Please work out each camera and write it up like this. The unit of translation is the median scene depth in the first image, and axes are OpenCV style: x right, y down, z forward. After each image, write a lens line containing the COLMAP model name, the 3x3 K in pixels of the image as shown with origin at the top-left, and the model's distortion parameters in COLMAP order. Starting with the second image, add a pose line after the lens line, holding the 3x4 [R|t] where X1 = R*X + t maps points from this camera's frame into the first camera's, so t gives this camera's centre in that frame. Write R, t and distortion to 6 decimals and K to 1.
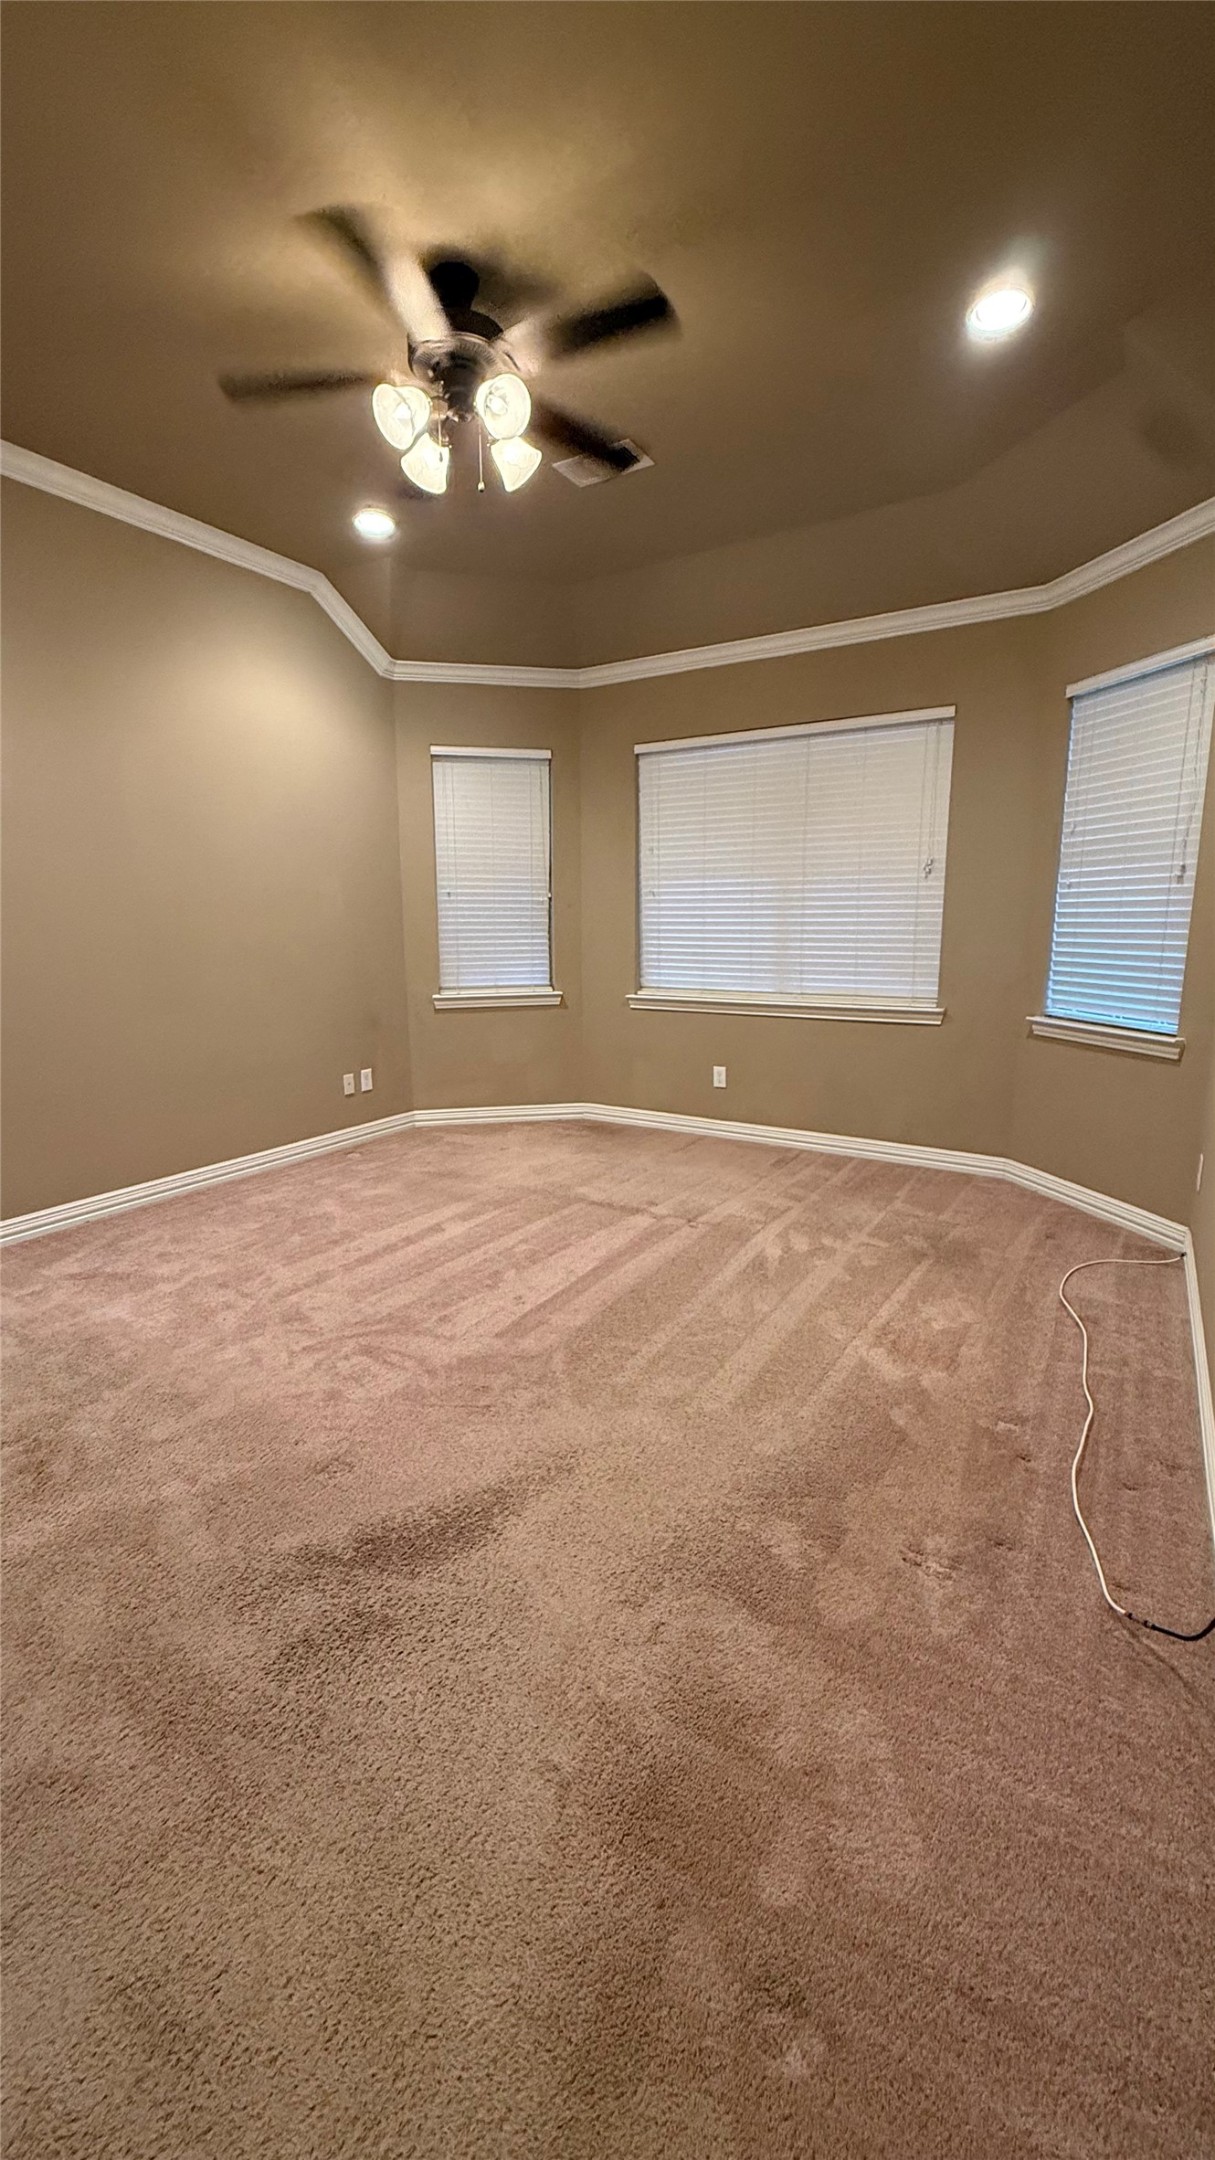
lens RADIAL K [[854.8, 0, 605.9], [0, 854.8, 1071.6], [0, 0, 1]] dist [-0.001665, 0.000413]
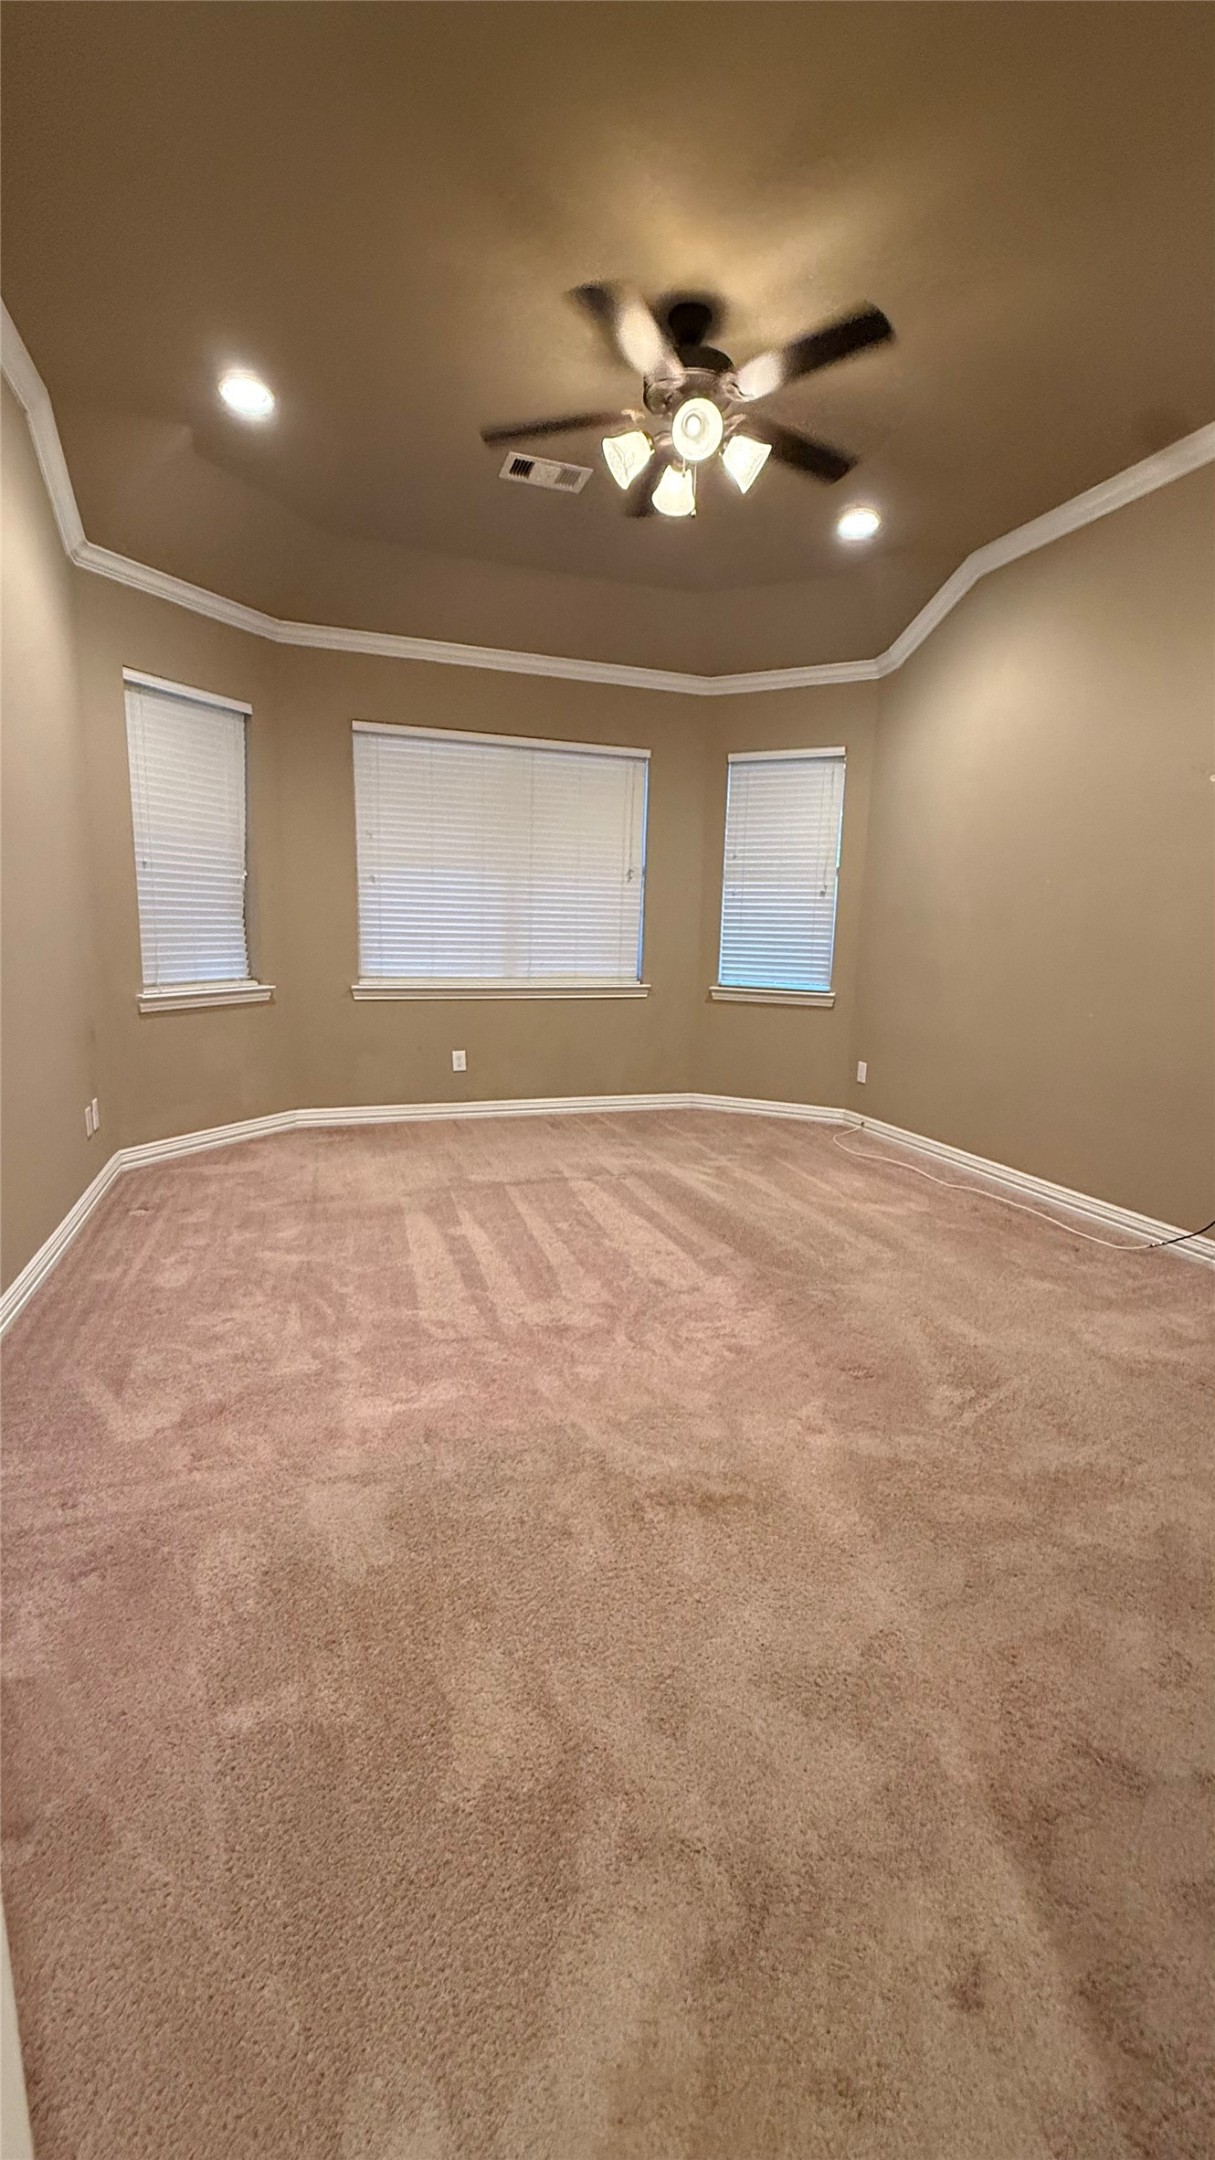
lens RADIAL K [[854.8, 0, 605.9], [0, 854.8, 1071.6], [0, 0, 1]] dist [-0.001665, 0.000413]
pose [[0.632758, -0.112150, 0.766185, -0.986228], [0.109884, 0.992448, 0.054521, -0.031581], [-0.766514, 0.049693, 0.640303, 0.353408]]
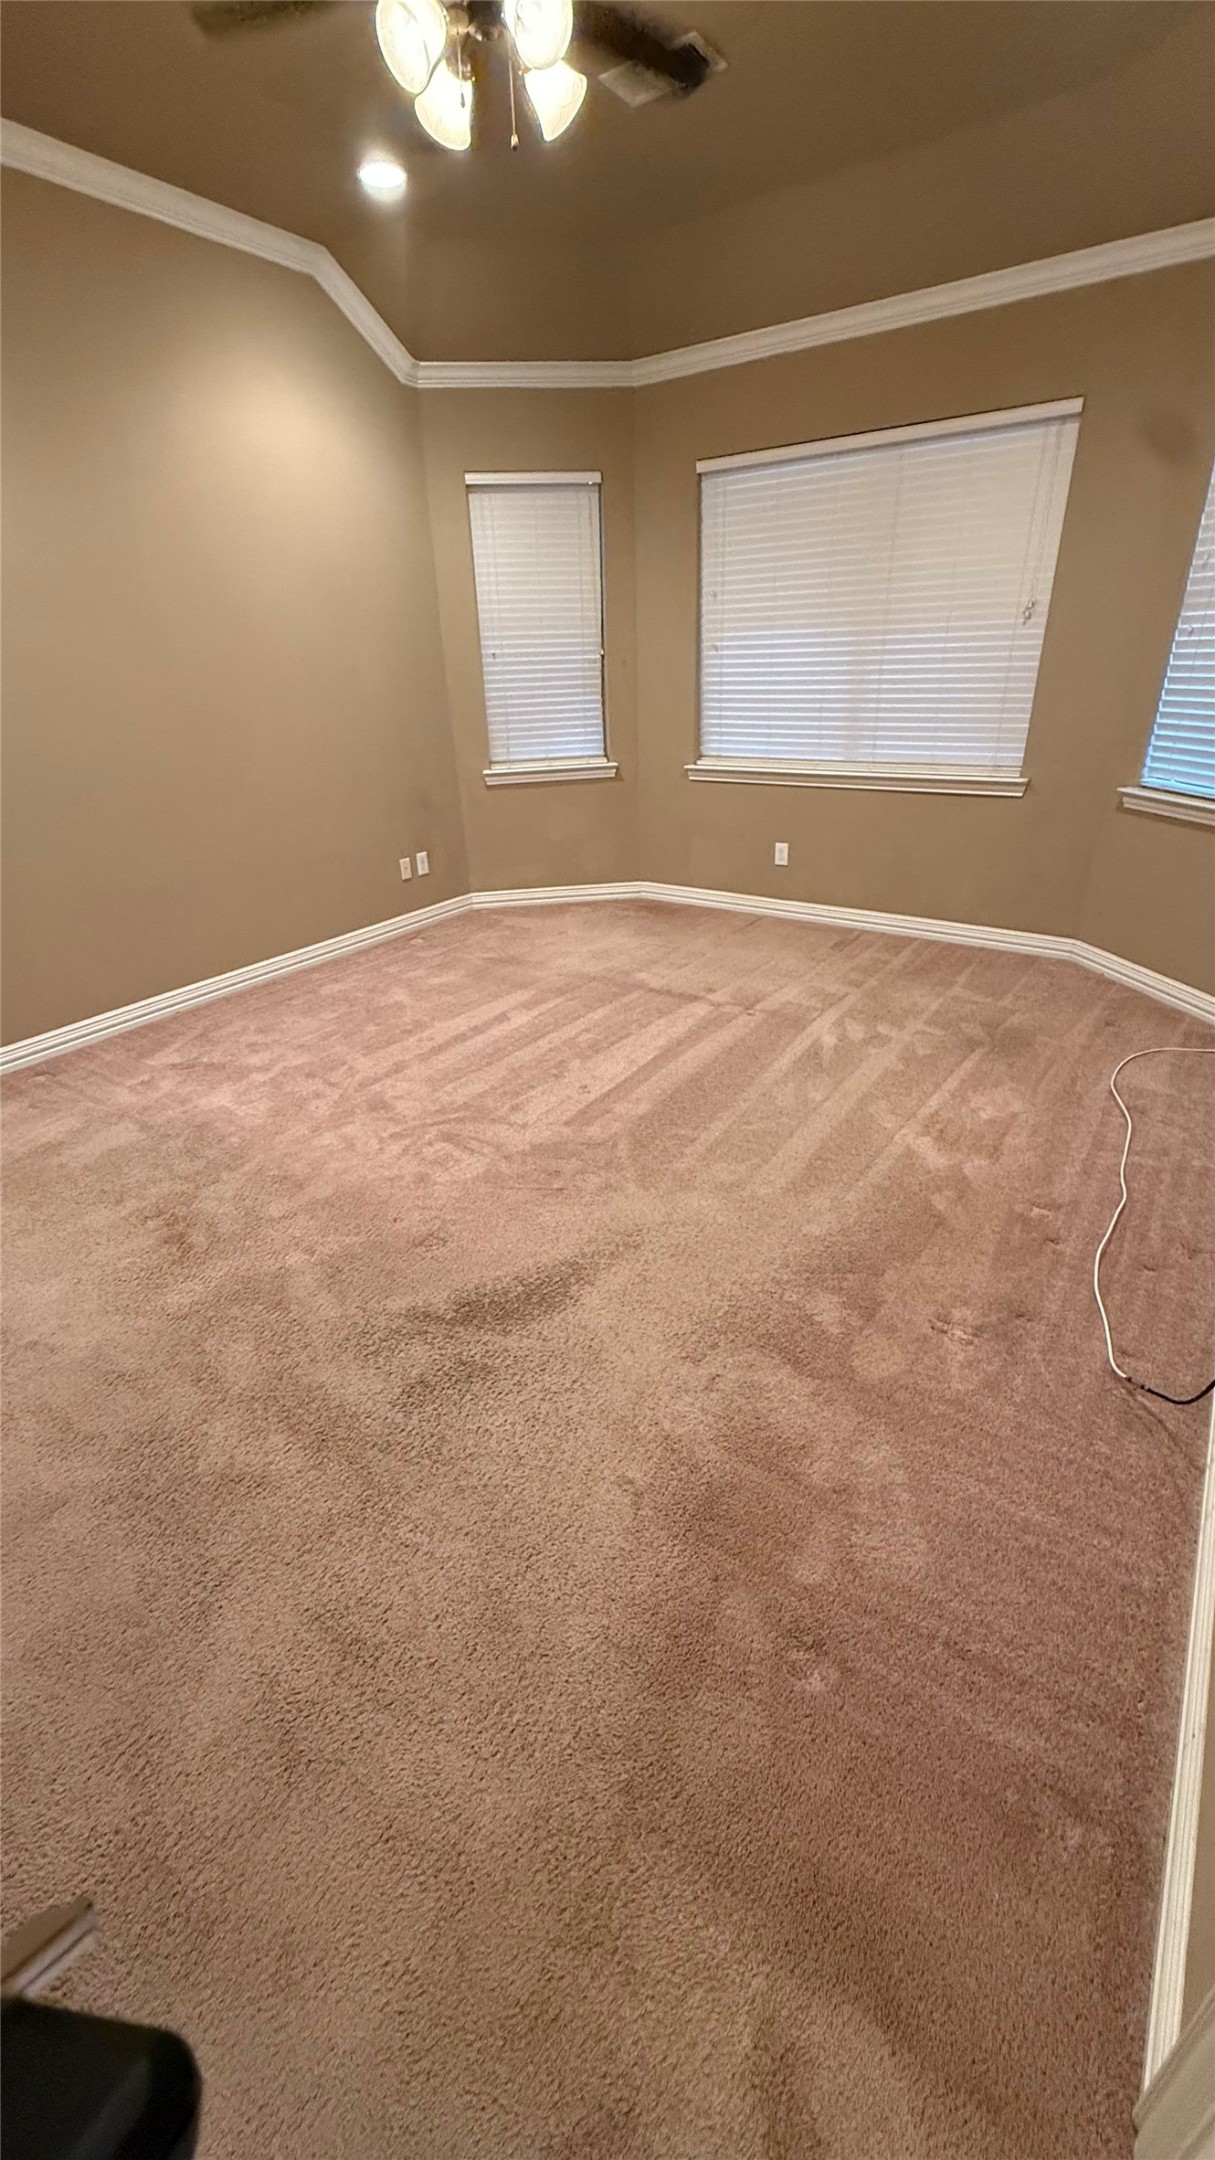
lens RADIAL K [[854.8, 0, 605.9], [0, 854.8, 1071.6], [0, 0, 1]] dist [-0.001665, 0.000413]
pose [[0.997974, -0.001052, -0.063622, -0.007164], [0.018501, 0.961466, 0.274299, -0.046815], [0.060881, -0.274920, 0.959538, -0.014721]]
